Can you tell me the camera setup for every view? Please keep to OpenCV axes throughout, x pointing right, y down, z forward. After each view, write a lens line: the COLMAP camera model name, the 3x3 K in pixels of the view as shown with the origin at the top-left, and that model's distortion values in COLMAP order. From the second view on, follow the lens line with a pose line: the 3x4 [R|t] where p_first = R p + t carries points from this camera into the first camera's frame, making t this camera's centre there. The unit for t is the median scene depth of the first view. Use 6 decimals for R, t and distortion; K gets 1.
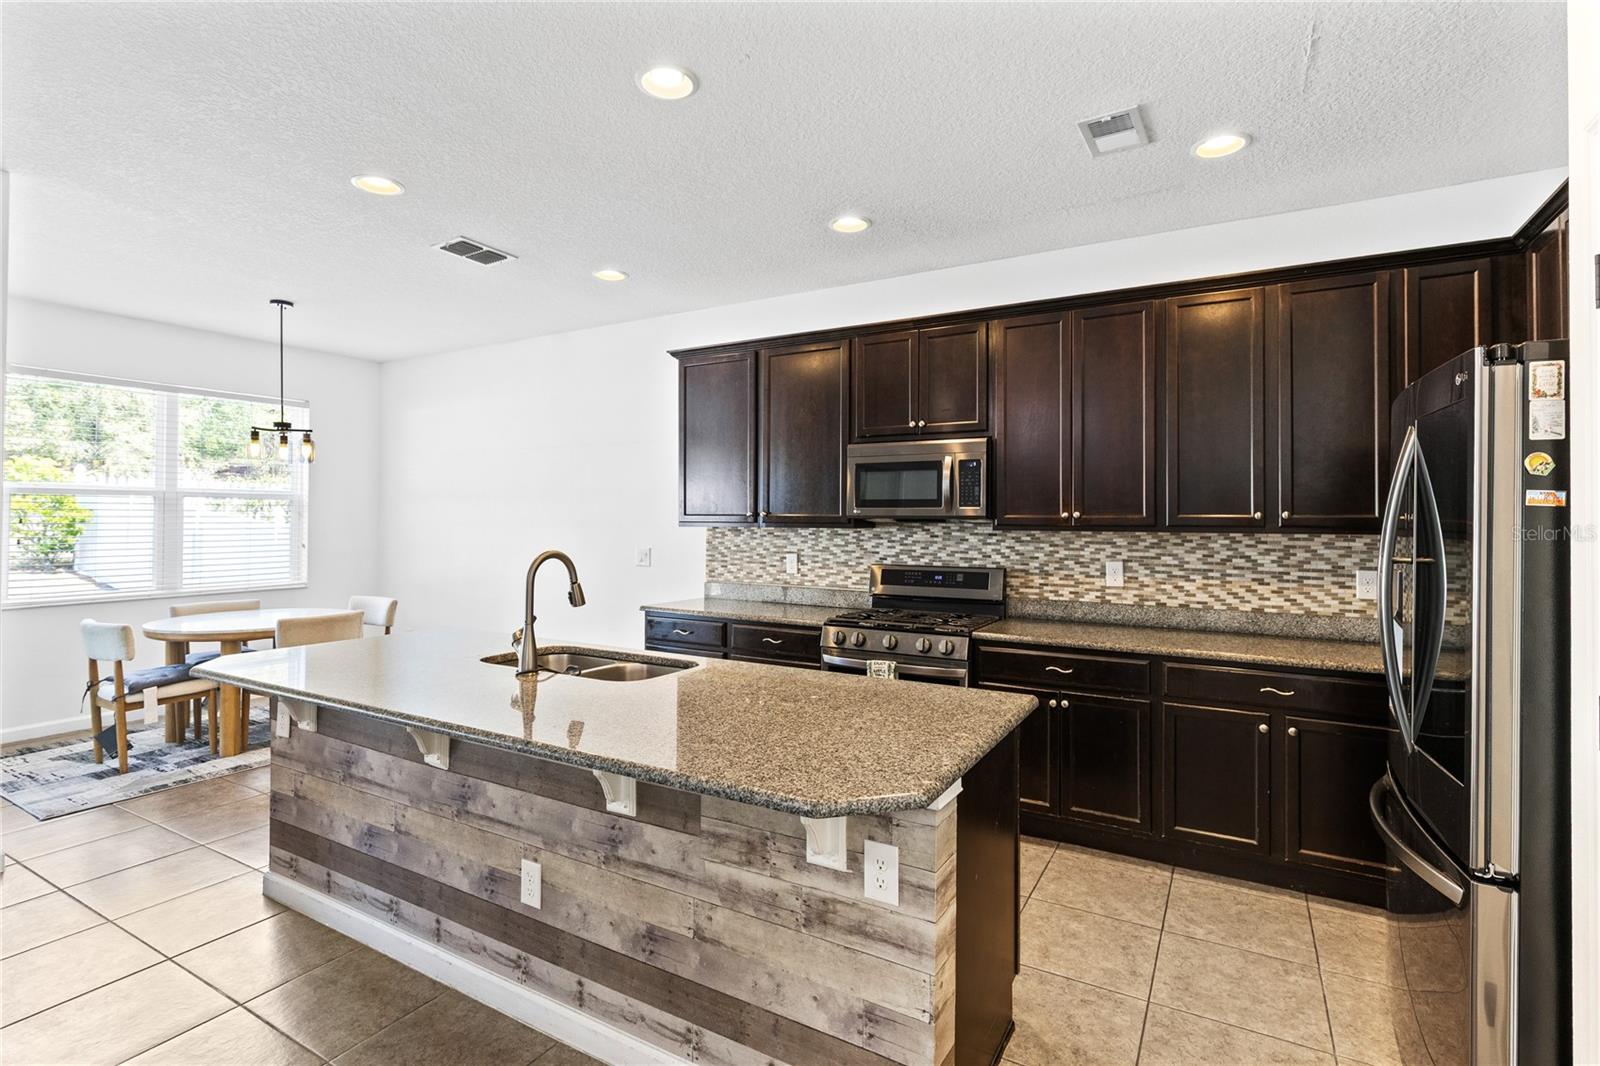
lens RADIAL K [[768.3, 0, 794.6], [0, 768.3, 507.7], [0, 0, 1]] dist [0.001363, -0.000574]
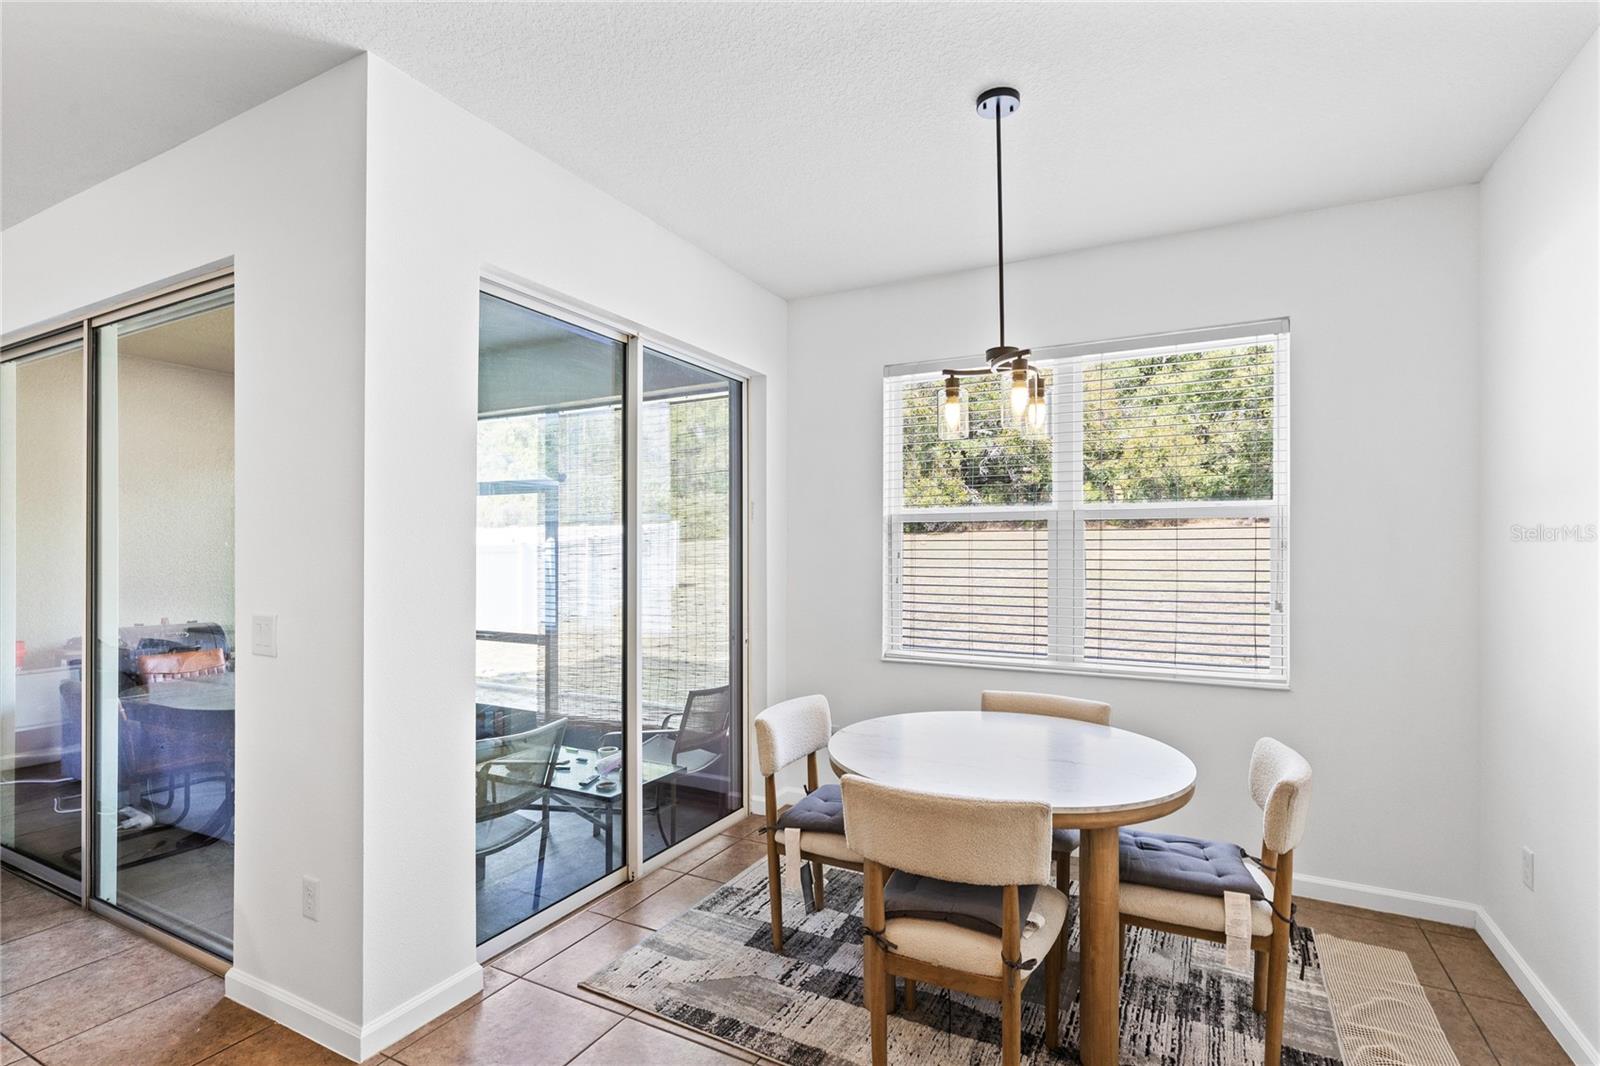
lens RADIAL K [[768.3, 0, 799.4], [0, 768.3, 546.6], [0, 0, 1]] dist [0.001363, -0.000574]
pose [[0.047203, -0.008767, -0.998847, -0.254350], [0.013926, 0.999870, -0.008118, 0.017774], [0.998788, -0.013527, 0.047319, 1.098004]]
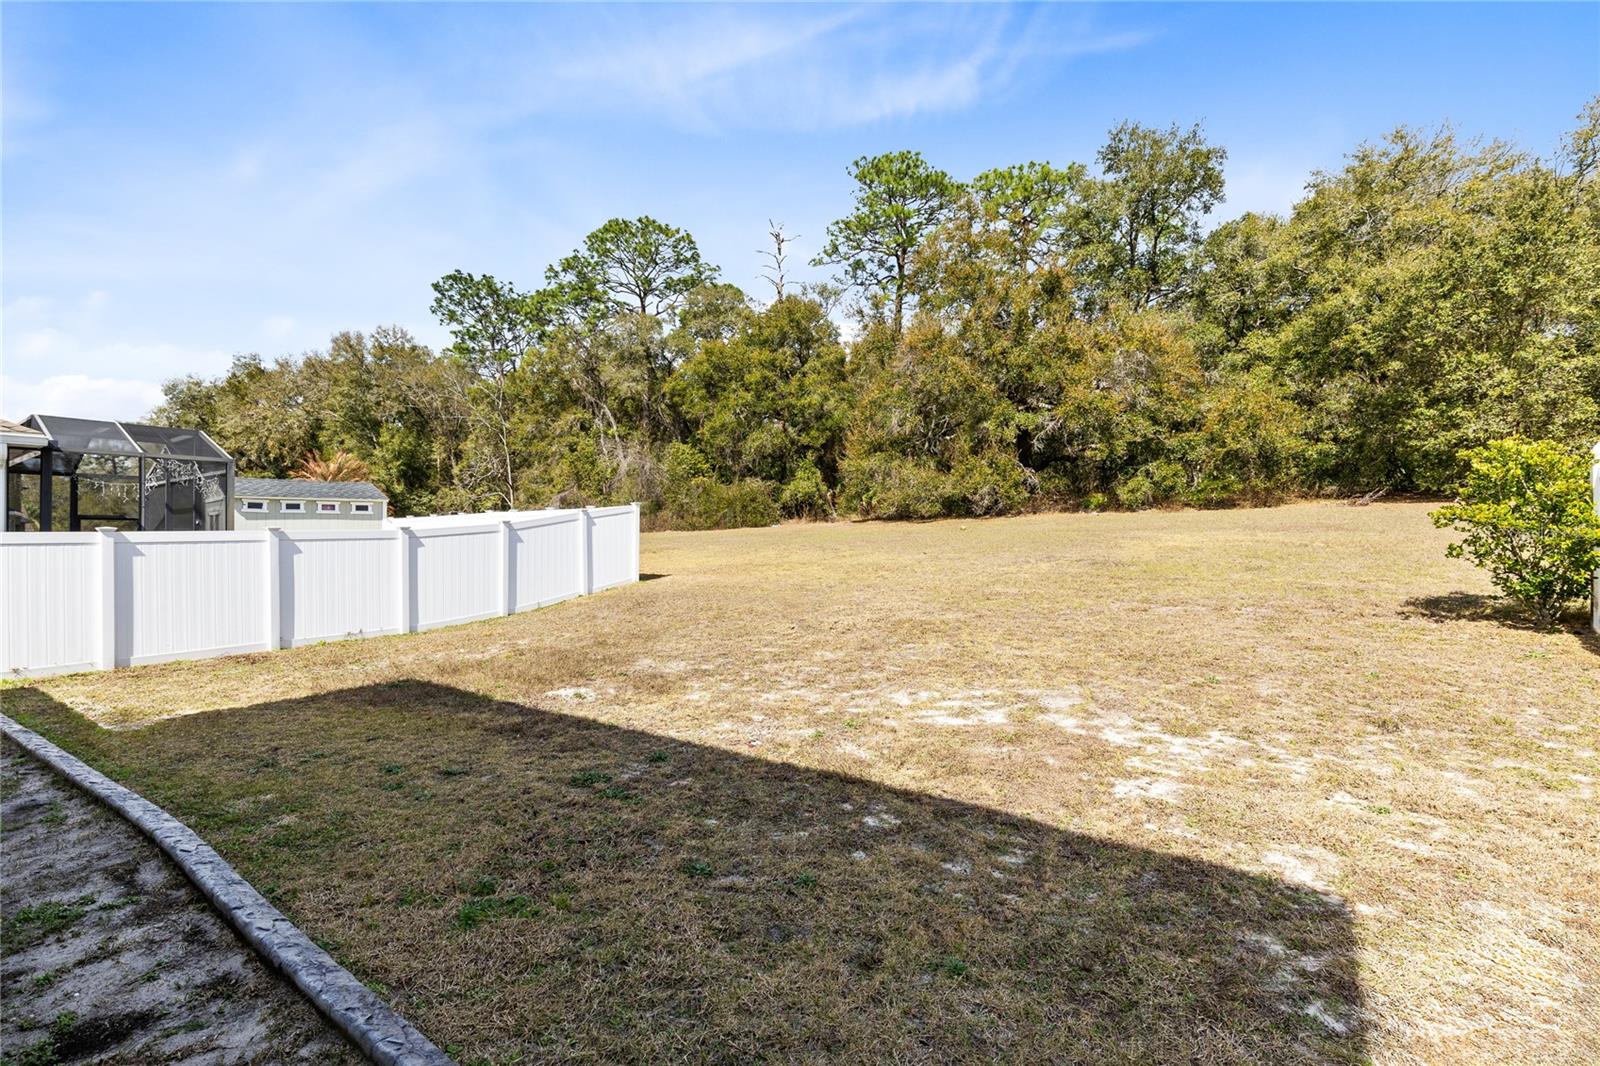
lens RADIAL K [[728.9, 0, 799.4], [0, 728.9, 535.7], [0, 0, 1]] dist [0.000910, 0.001168]
pose [[-0.078283, -0.005663, -0.996915, -1.496648], [0.016755, 0.999835, -0.006996, 0.033647], [0.996790, -0.017251, -0.078175, 1.864480]]
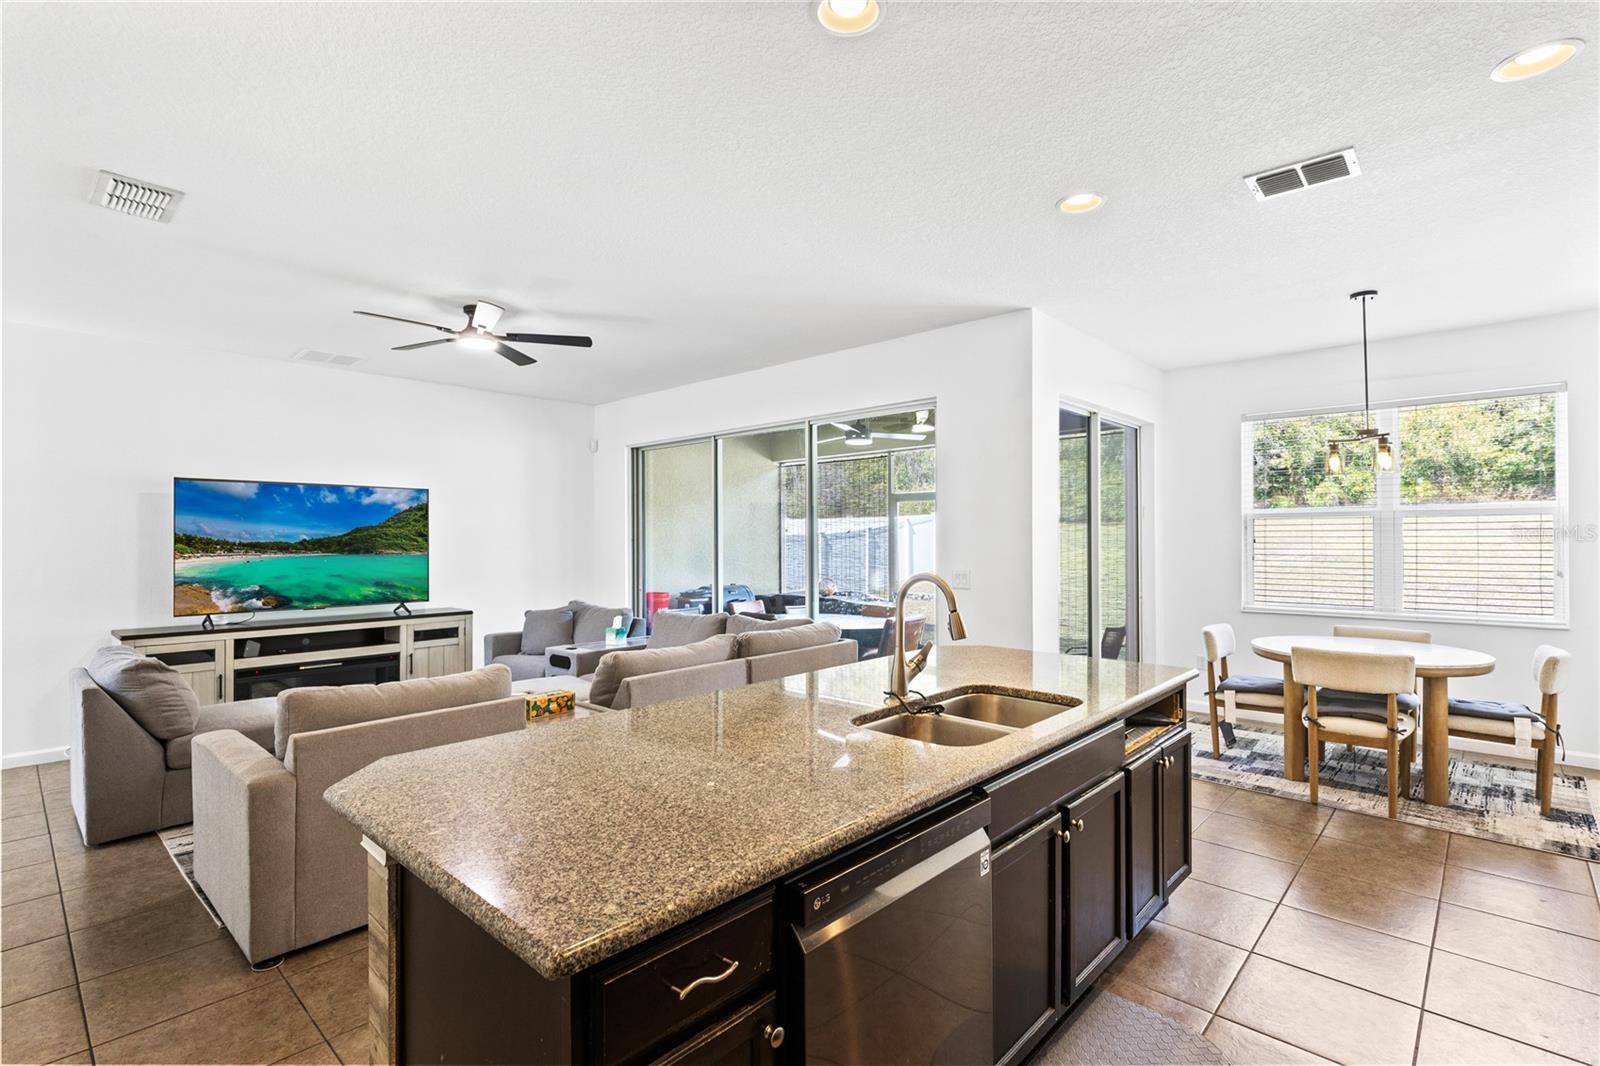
lens RADIAL K [[753.4, 0, 805.8], [0, 753.4, 533.0], [0, 0, 1]] dist [-0.000268, 0.001541]
pose [[-0.210901, -0.010755, -0.977448, 0.403126], [0.016870, 0.999751, -0.014640, 0.013077], [0.977362, -0.019577, -0.210667, 0.711744]]
